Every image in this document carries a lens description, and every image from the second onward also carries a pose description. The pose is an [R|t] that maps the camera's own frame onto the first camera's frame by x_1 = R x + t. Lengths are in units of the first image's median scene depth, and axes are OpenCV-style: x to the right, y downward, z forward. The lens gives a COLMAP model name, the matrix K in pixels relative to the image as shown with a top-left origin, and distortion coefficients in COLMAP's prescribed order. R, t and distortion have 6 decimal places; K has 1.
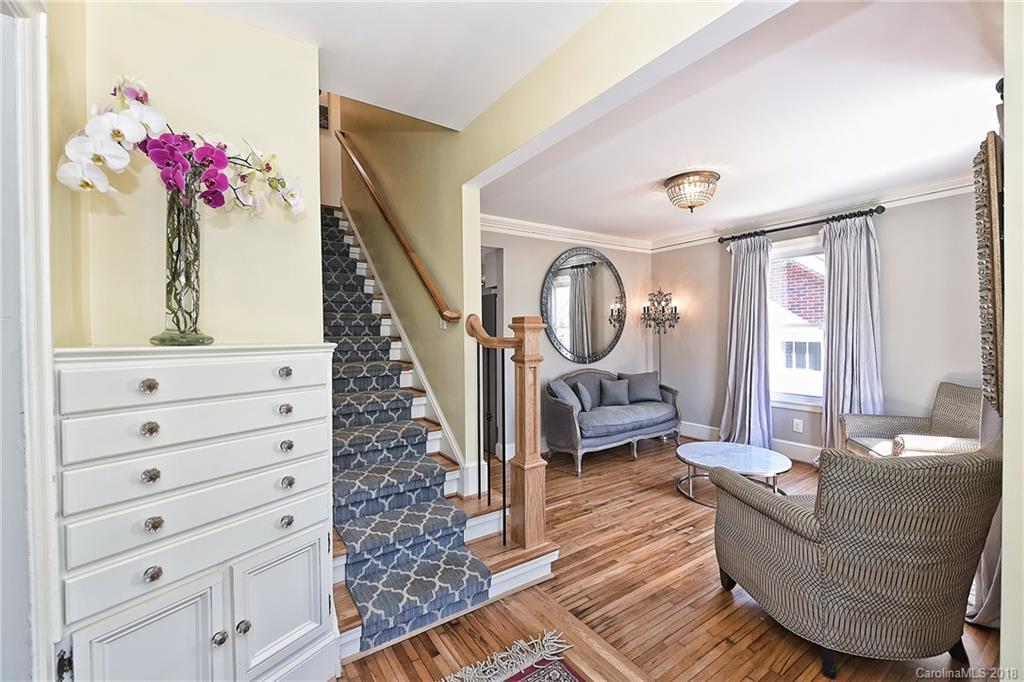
lens RADIAL K [[418.3, 0, 514.9], [0, 418.3, 337.8], [0, 0, 1]] dist [0.001970, -0.001573]
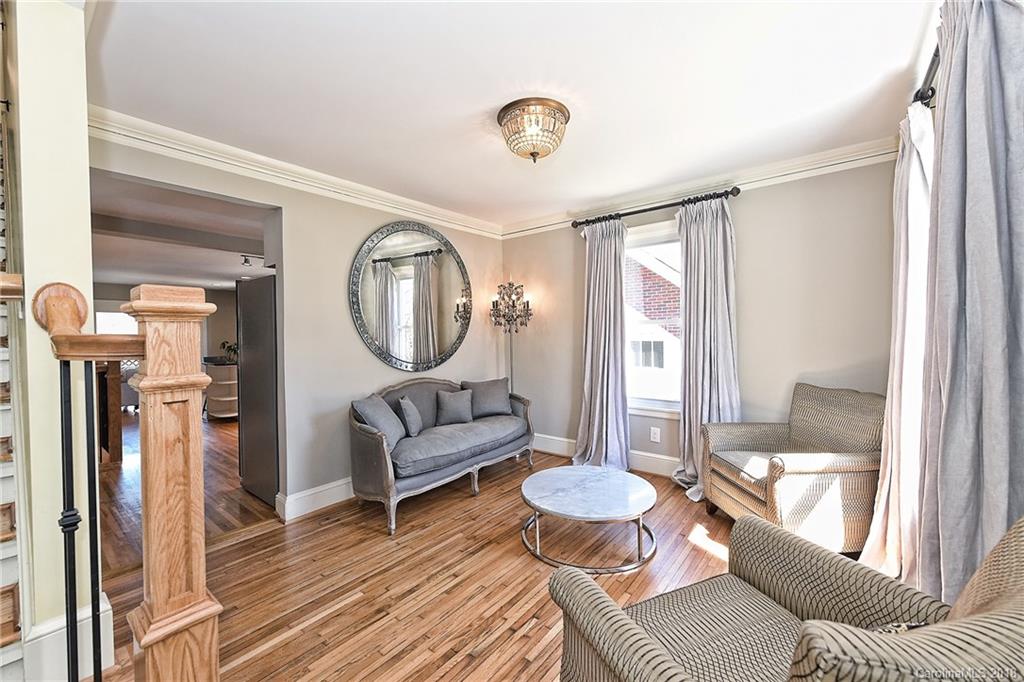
lens RADIAL K [[405.0, 0, 509.3], [0, 405.0, 337.6], [0, 0, 1]] dist [-0.000552, -0.000862]
pose [[0.959302, -0.007935, 0.282272, 0.146854], [0.009698, 0.999941, -0.004850, 0.005045], [-0.282216, 0.007390, 0.959322, 0.278781]]
